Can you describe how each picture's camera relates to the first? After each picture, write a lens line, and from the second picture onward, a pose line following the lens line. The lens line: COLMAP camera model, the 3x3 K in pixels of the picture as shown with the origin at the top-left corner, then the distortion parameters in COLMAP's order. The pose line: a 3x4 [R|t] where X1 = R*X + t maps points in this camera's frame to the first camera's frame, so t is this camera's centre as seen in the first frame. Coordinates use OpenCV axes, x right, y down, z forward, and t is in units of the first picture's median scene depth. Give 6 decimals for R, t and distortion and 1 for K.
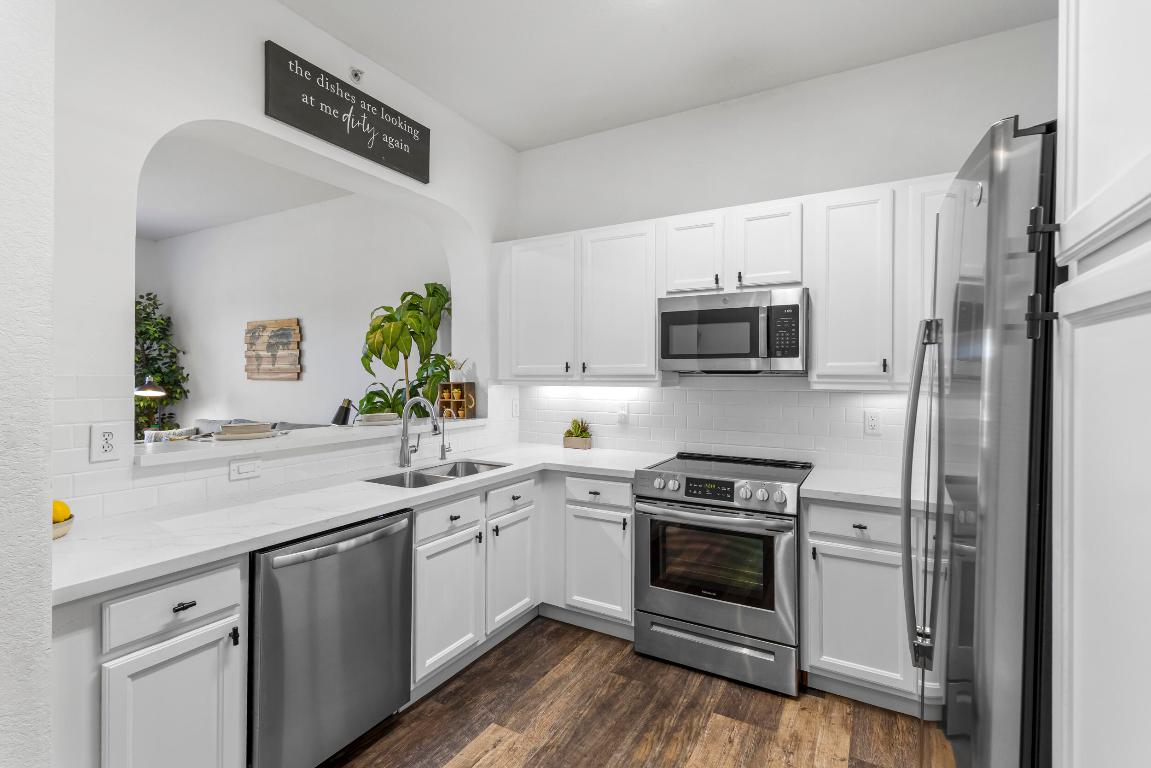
lens RADIAL K [[528.0, 0, 571.1], [0, 528.0, 377.7], [0, 0, 1]] dist [0.010107, -0.001519]
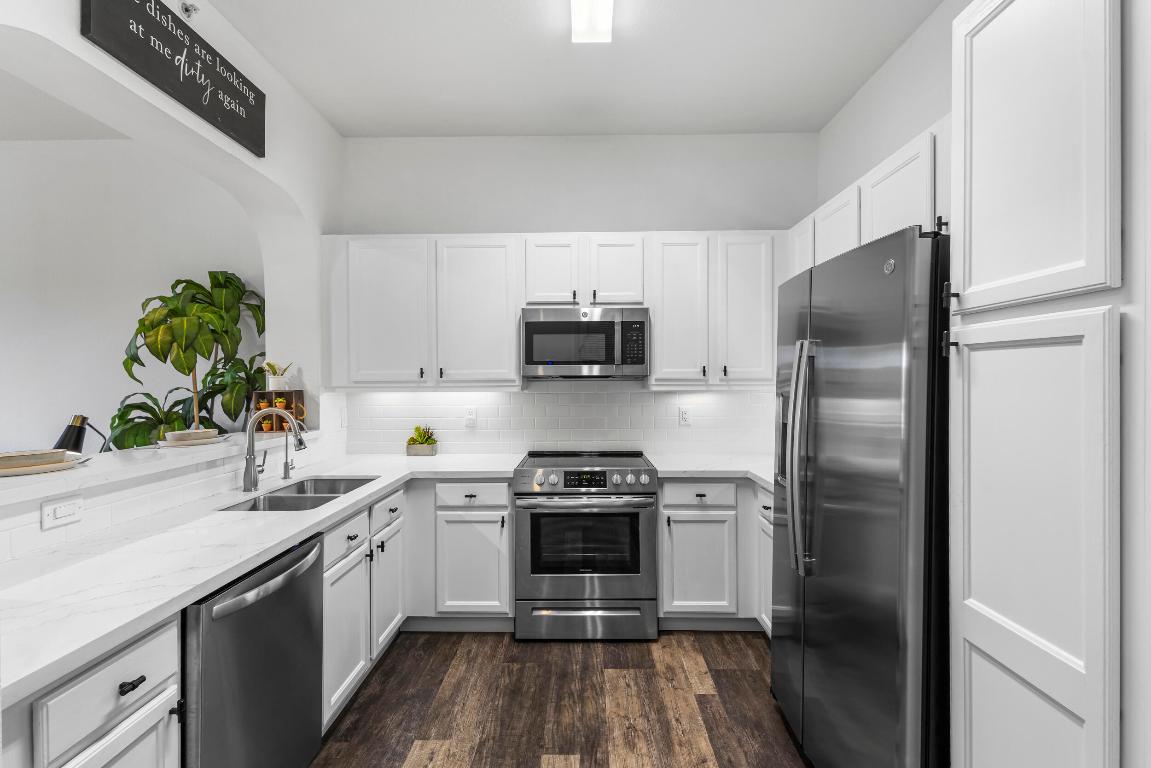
lens RADIAL K [[528.0, 0, 570.8], [0, 528.0, 386.2], [0, 0, 1]] dist [0.010107, -0.001519]
pose [[0.878633, -0.013926, 0.477294, -0.289424], [0.011050, 0.999900, 0.008833, -0.000938], [-0.477369, -0.002487, 0.878699, 0.011836]]
